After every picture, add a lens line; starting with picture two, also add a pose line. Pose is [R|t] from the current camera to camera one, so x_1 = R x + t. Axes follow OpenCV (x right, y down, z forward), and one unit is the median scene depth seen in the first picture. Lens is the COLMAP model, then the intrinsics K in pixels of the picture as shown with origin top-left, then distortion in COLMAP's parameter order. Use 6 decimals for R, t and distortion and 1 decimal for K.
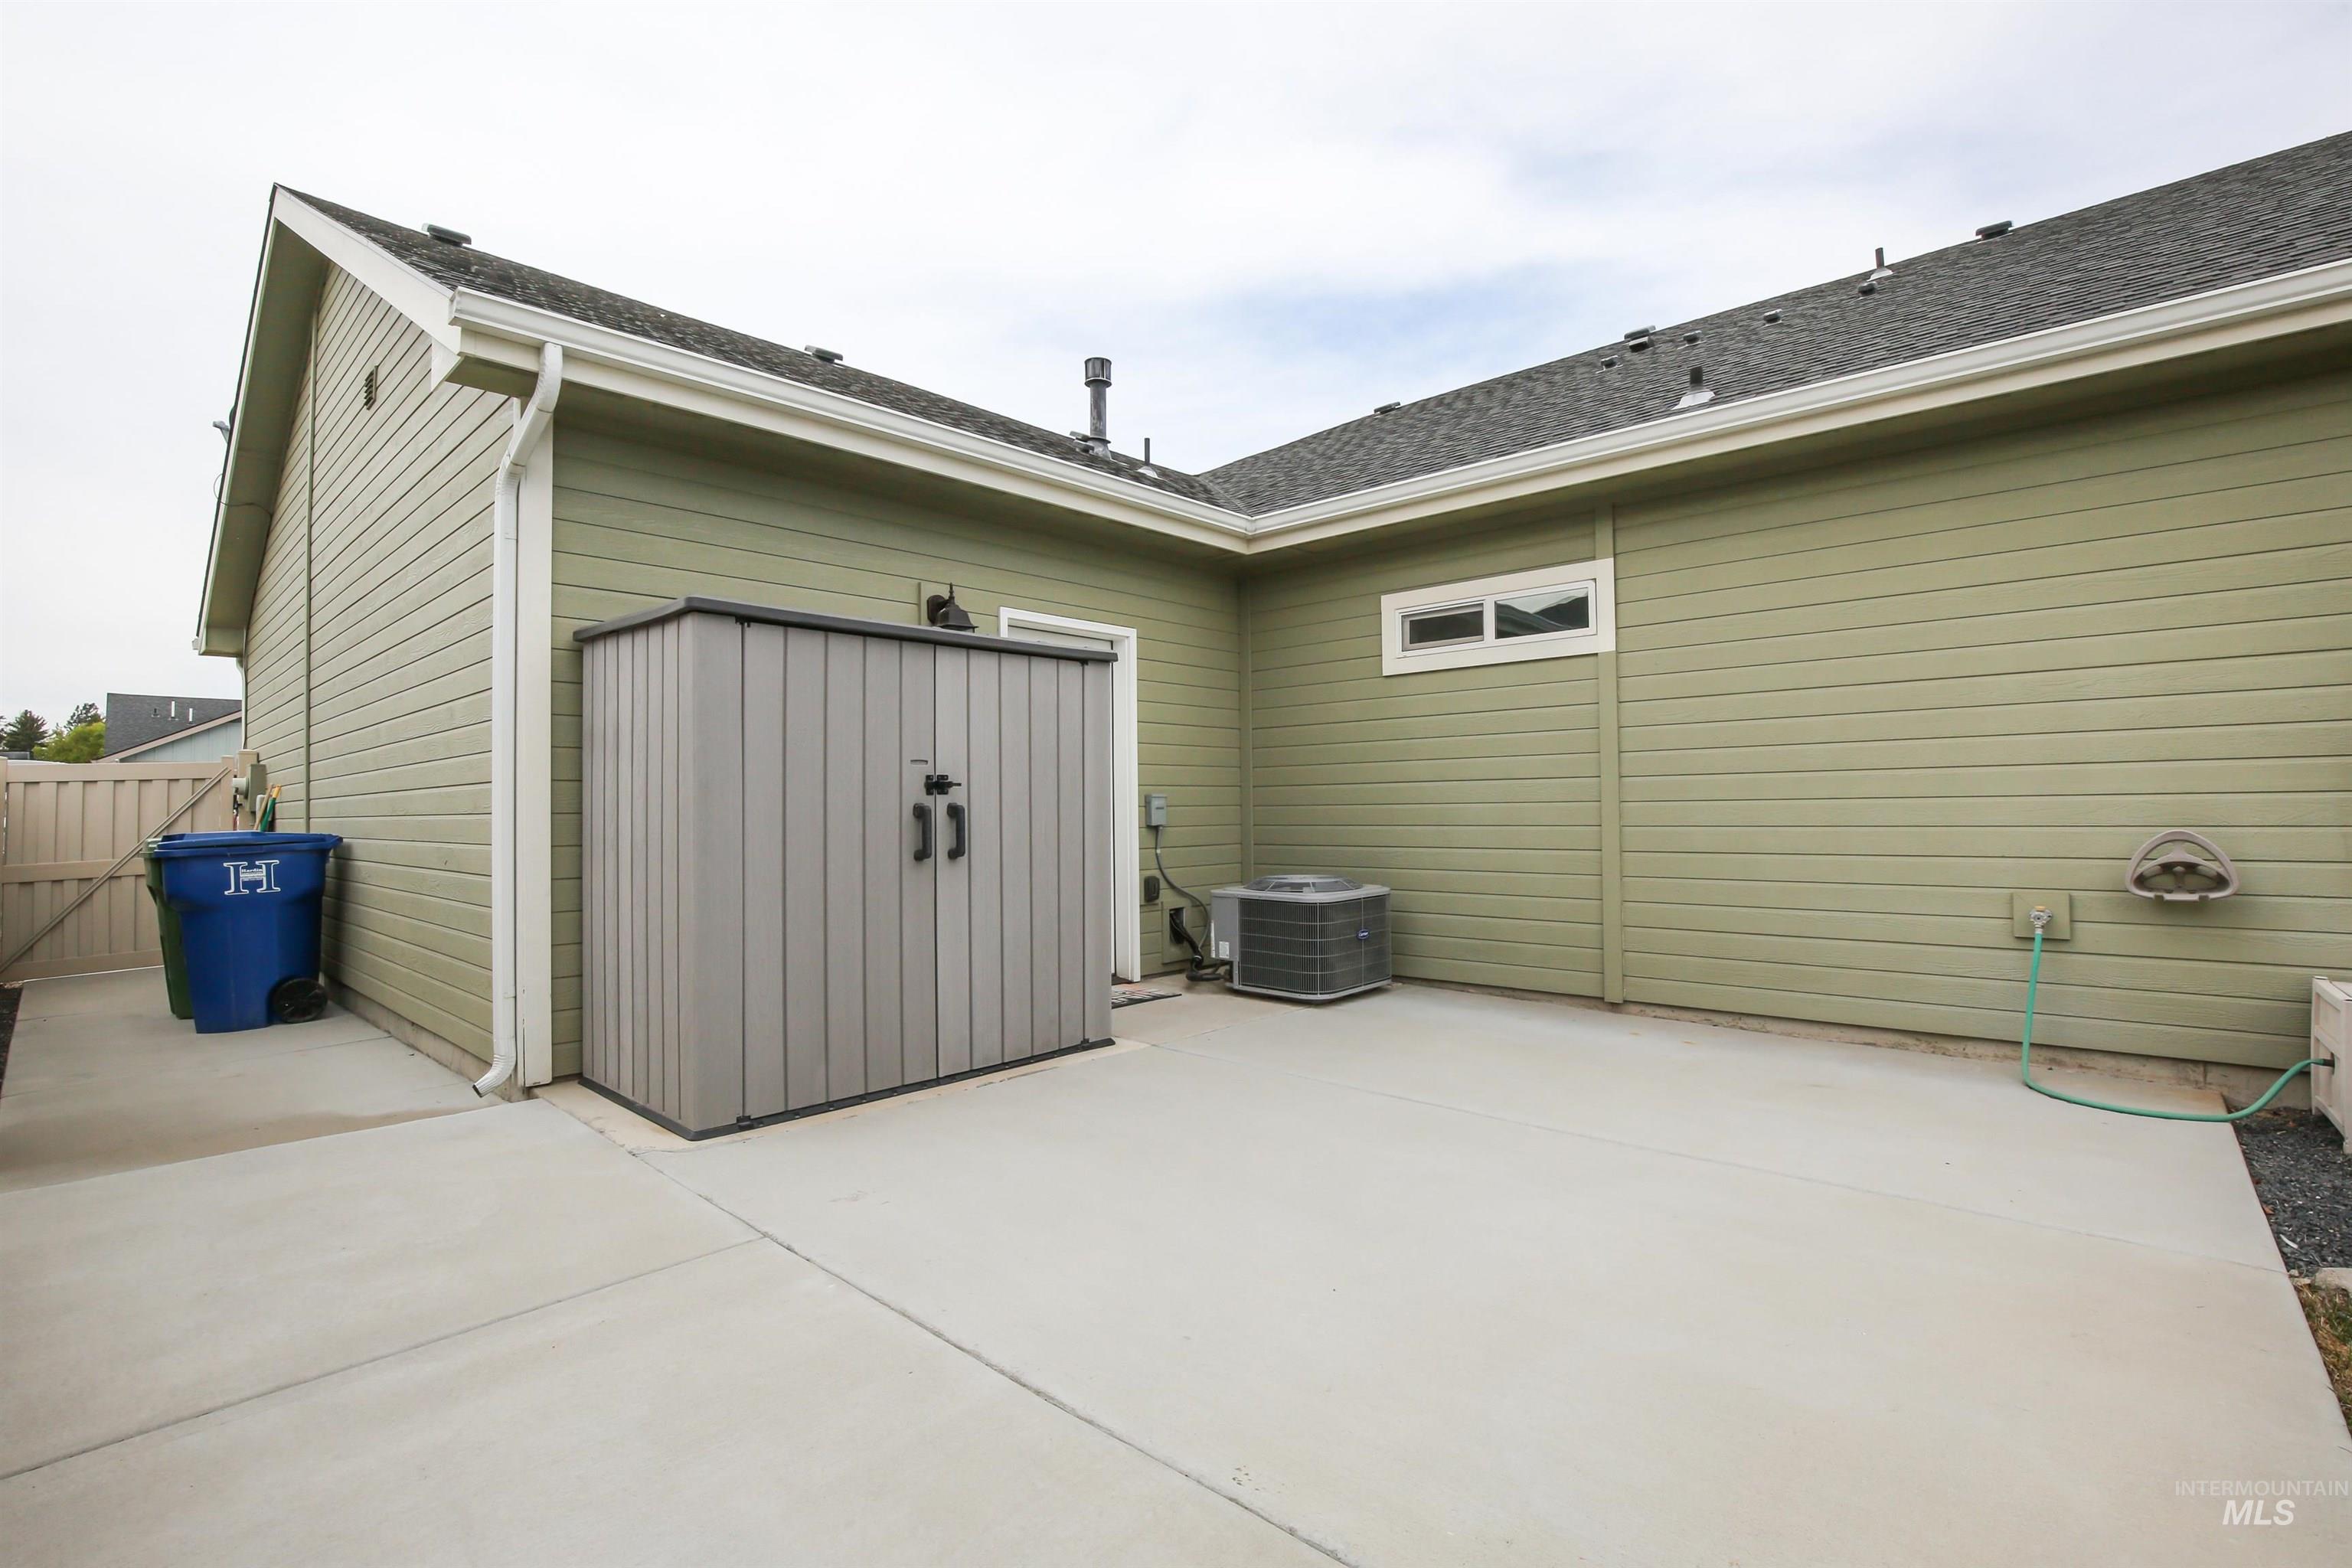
lens RADIAL K [[1089.0, 0, 1200.7], [0, 1089.0, 791.6], [0, 0, 1]] dist [-0.037227, 0.006274]
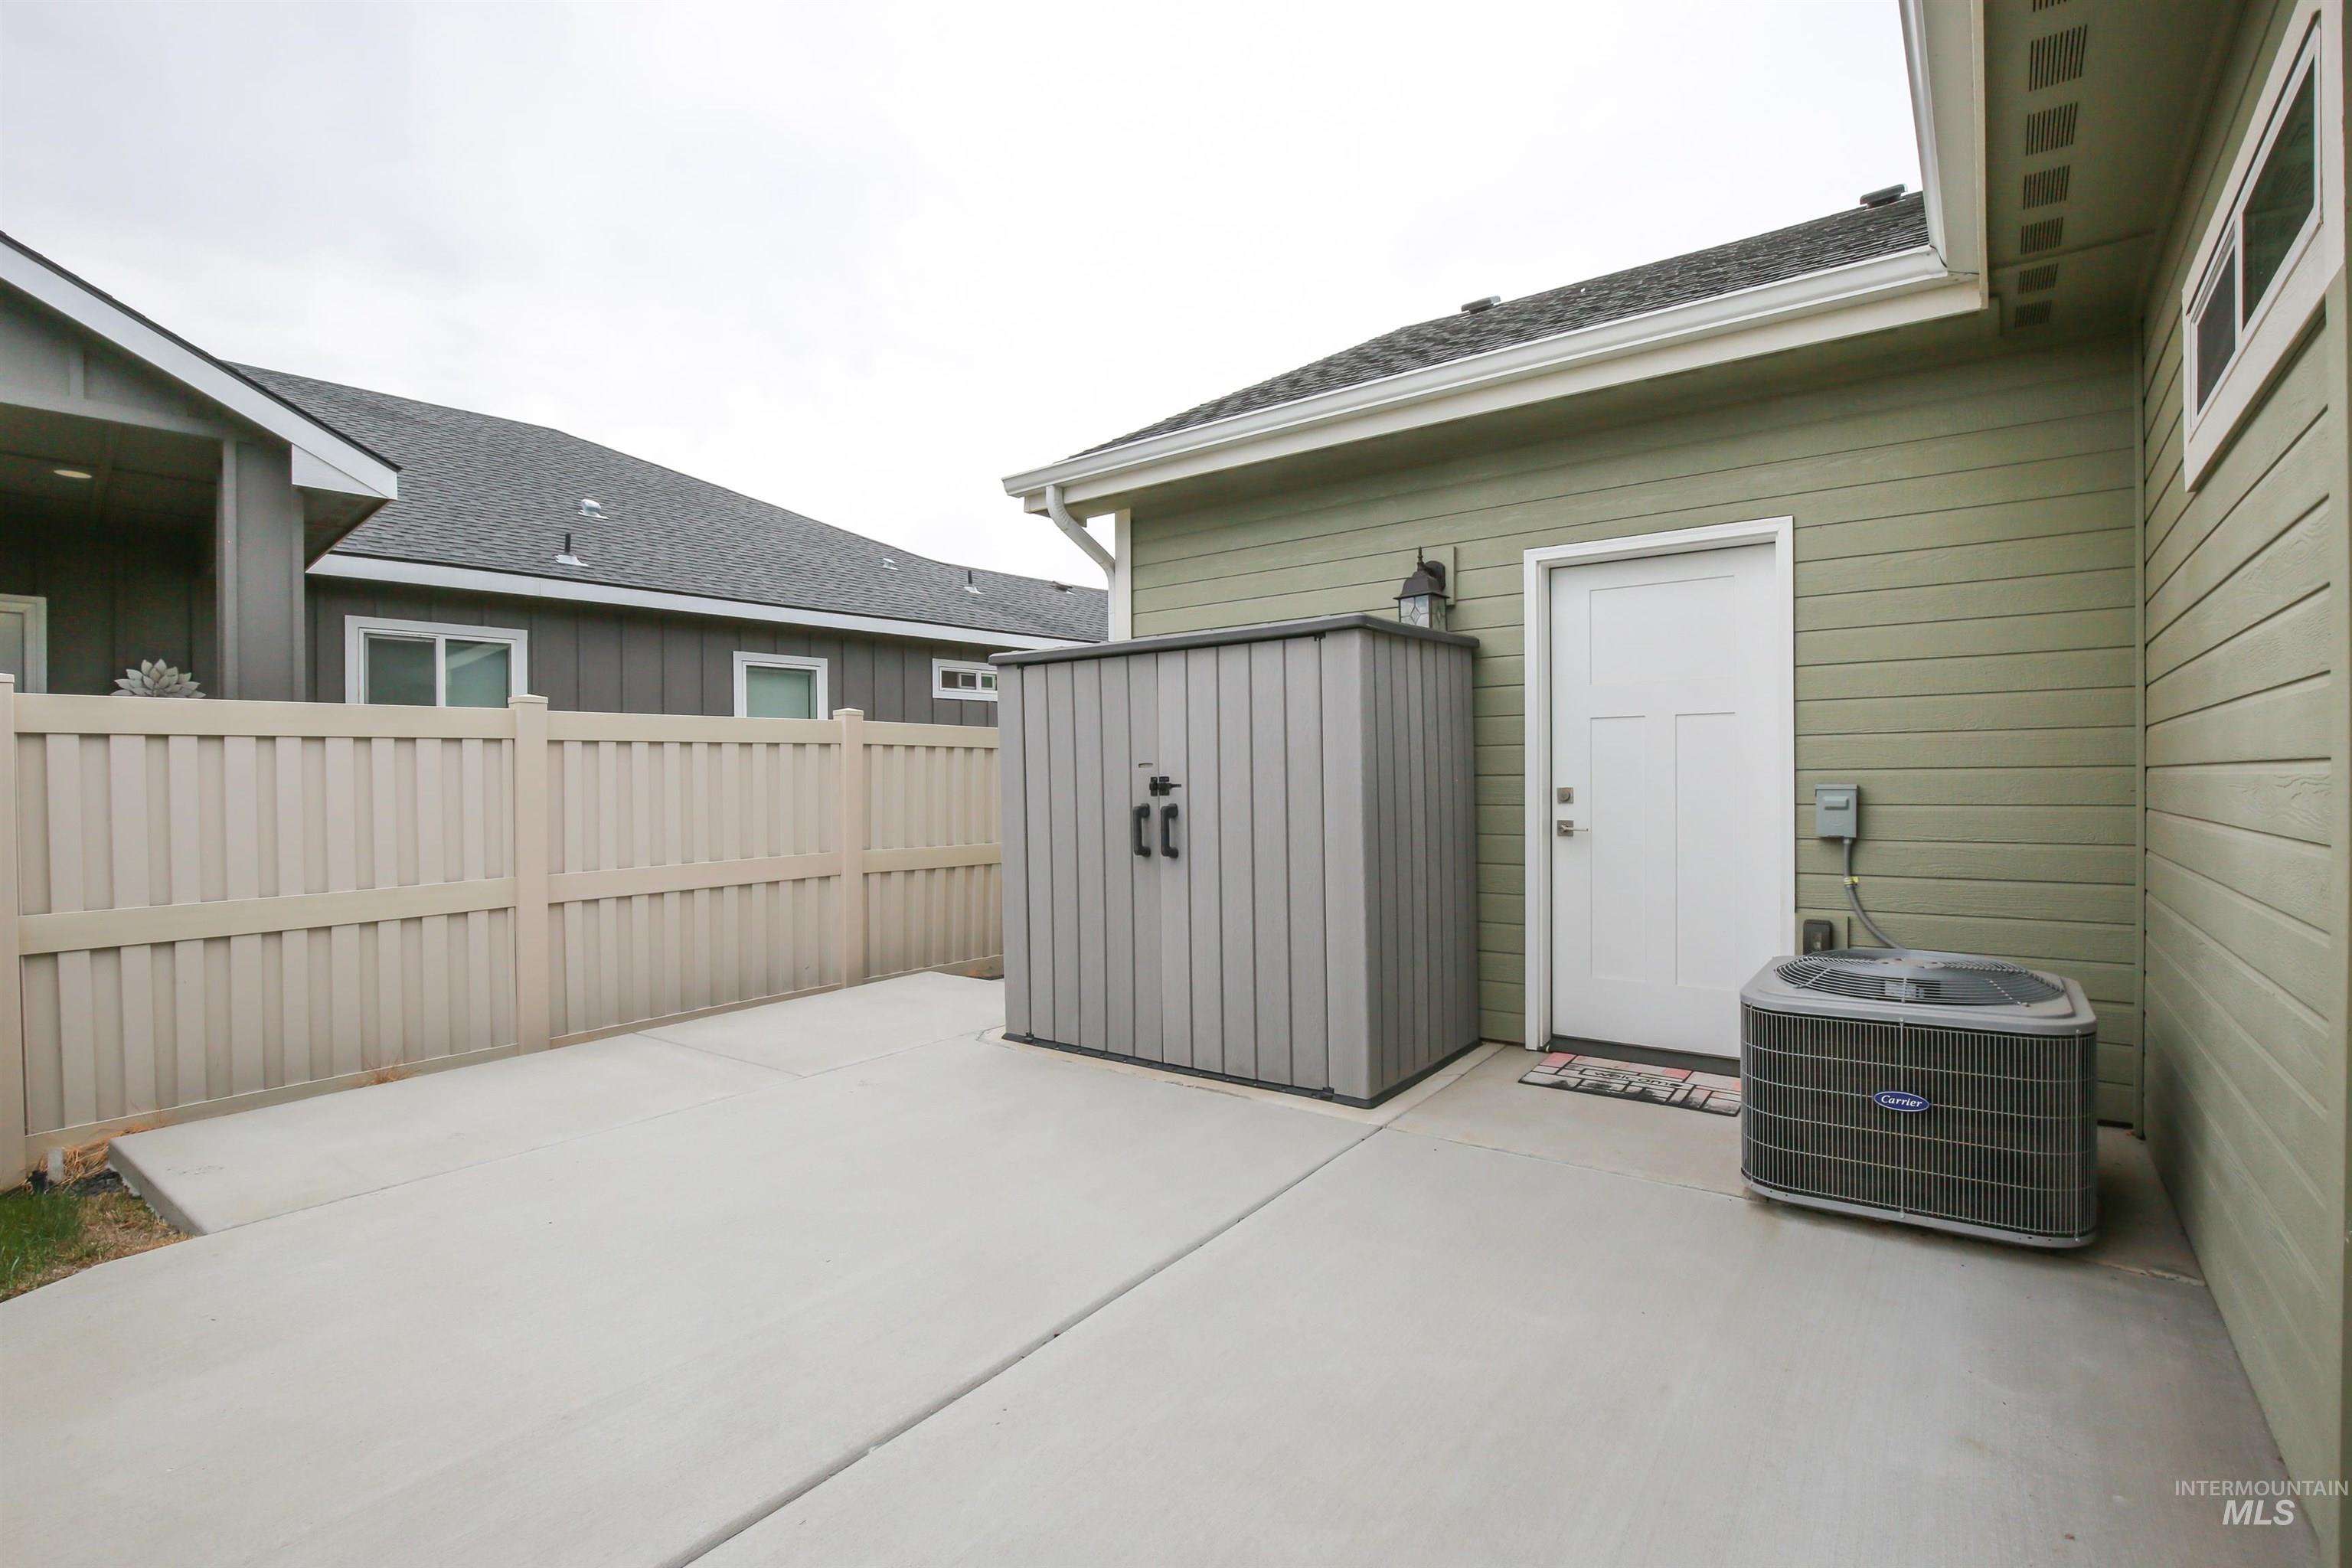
lens RADIAL K [[1089.0, 0, 1182.1], [0, 1089.0, 784.8], [0, 0, 1]] dist [-0.037227, 0.006274]
pose [[0.084394, 0.018378, -0.996263, 0.677727], [0.025246, 0.999469, 0.020576, -0.024168], [0.996113, -0.026889, 0.083886, 0.779127]]
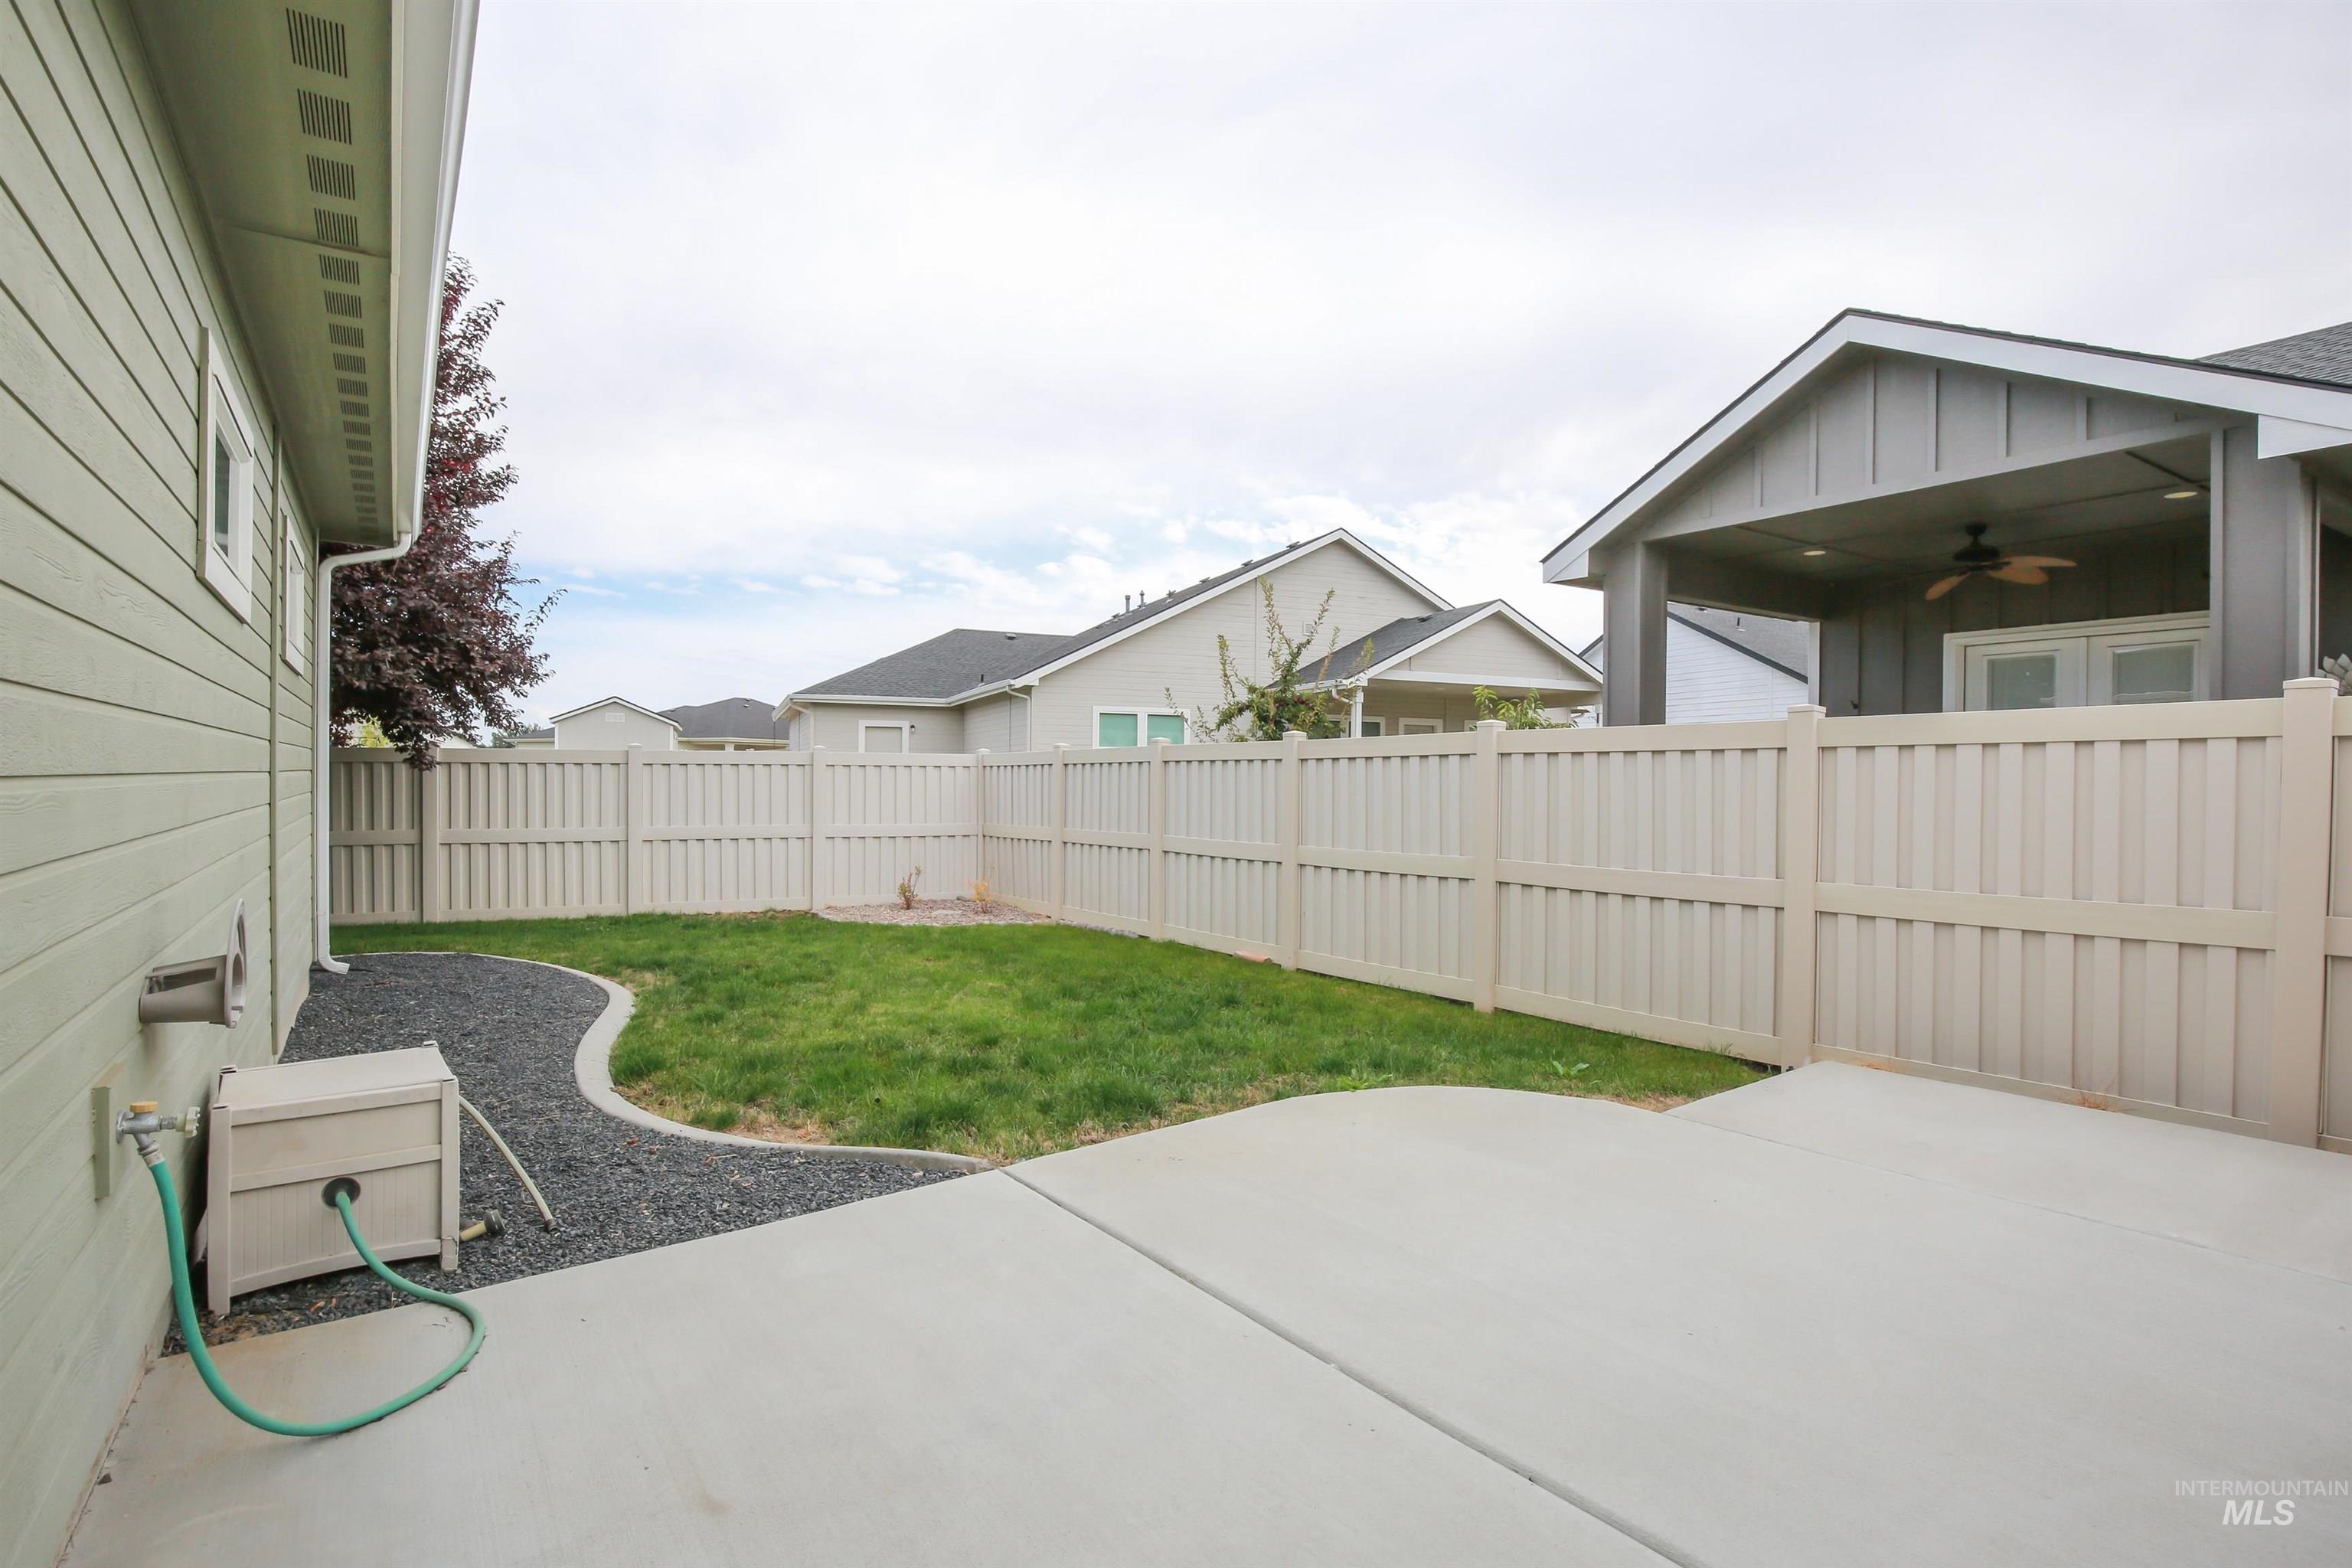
lens RADIAL K [[1089.0, 0, 1186.6], [0, 1089.0, 767.7], [0, 0, 1]] dist [-0.037227, 0.006274]
pose [[-0.981348, 0.003094, 0.192214, 0.246250], [-0.002132, 0.999634, -0.026976, -0.016478], [-0.192227, -0.026883, -0.980982, 1.166120]]
